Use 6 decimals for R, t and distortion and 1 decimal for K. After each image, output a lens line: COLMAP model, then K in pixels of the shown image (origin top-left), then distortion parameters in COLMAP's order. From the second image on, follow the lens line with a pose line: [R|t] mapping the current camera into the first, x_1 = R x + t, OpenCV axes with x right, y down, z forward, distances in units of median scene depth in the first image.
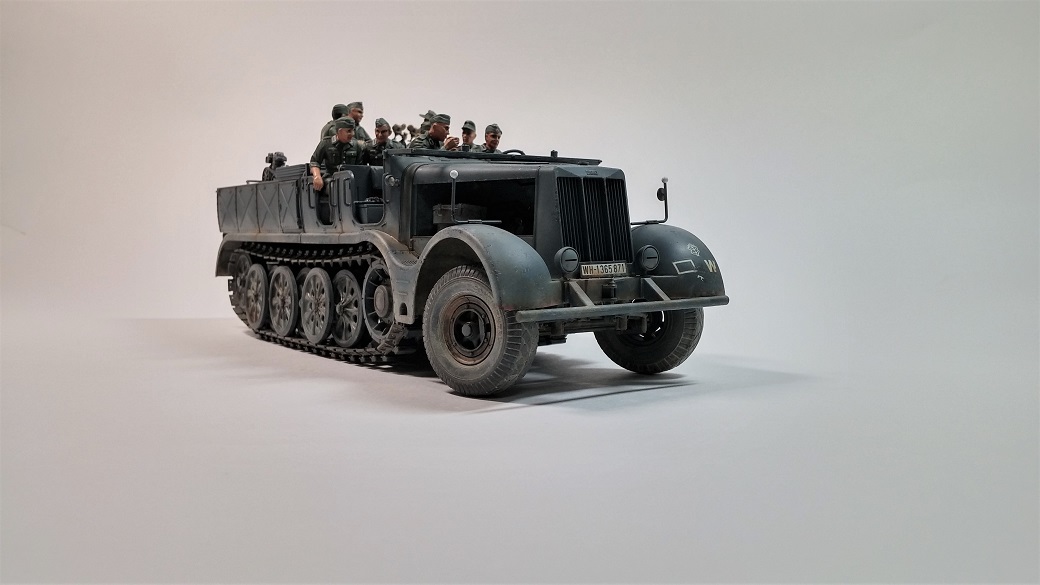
lens RADIAL K [[882.1, 0, 520.0], [0, 882.1, 292.5], [0, 0, 1]] dist [0.050189, -0.000672]
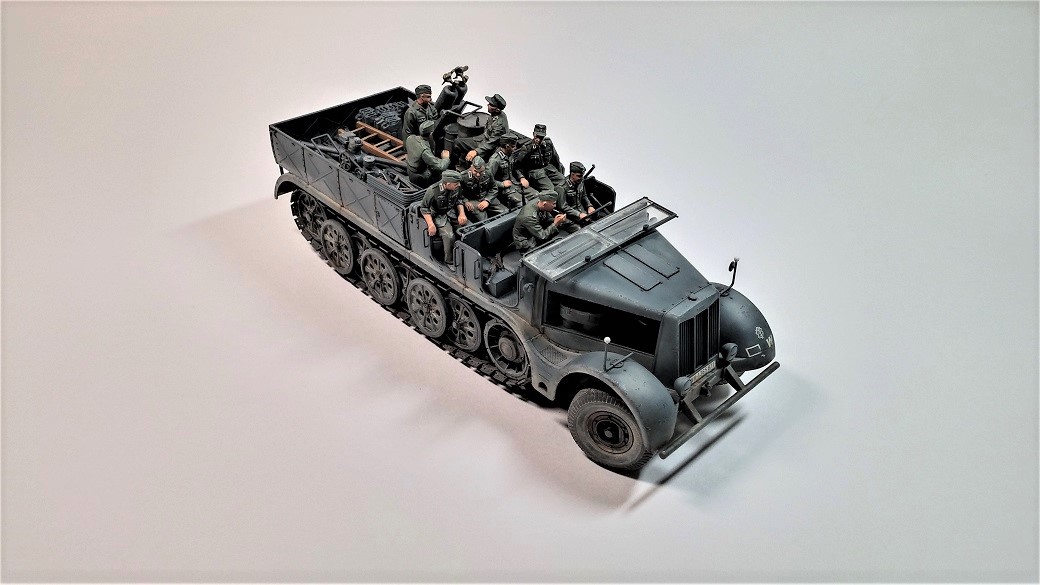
lens RADIAL K [[882.1, 0, 520.0], [0, 882.1, 292.5], [0, 0, 1]] dist [0.050189, -0.000672]
pose [[0.985825, -0.072372, 0.151367, -0.339201], [-0.017058, 0.854275, 0.519541, -0.748545], [-0.166910, -0.514758, 0.840931, -0.026762]]
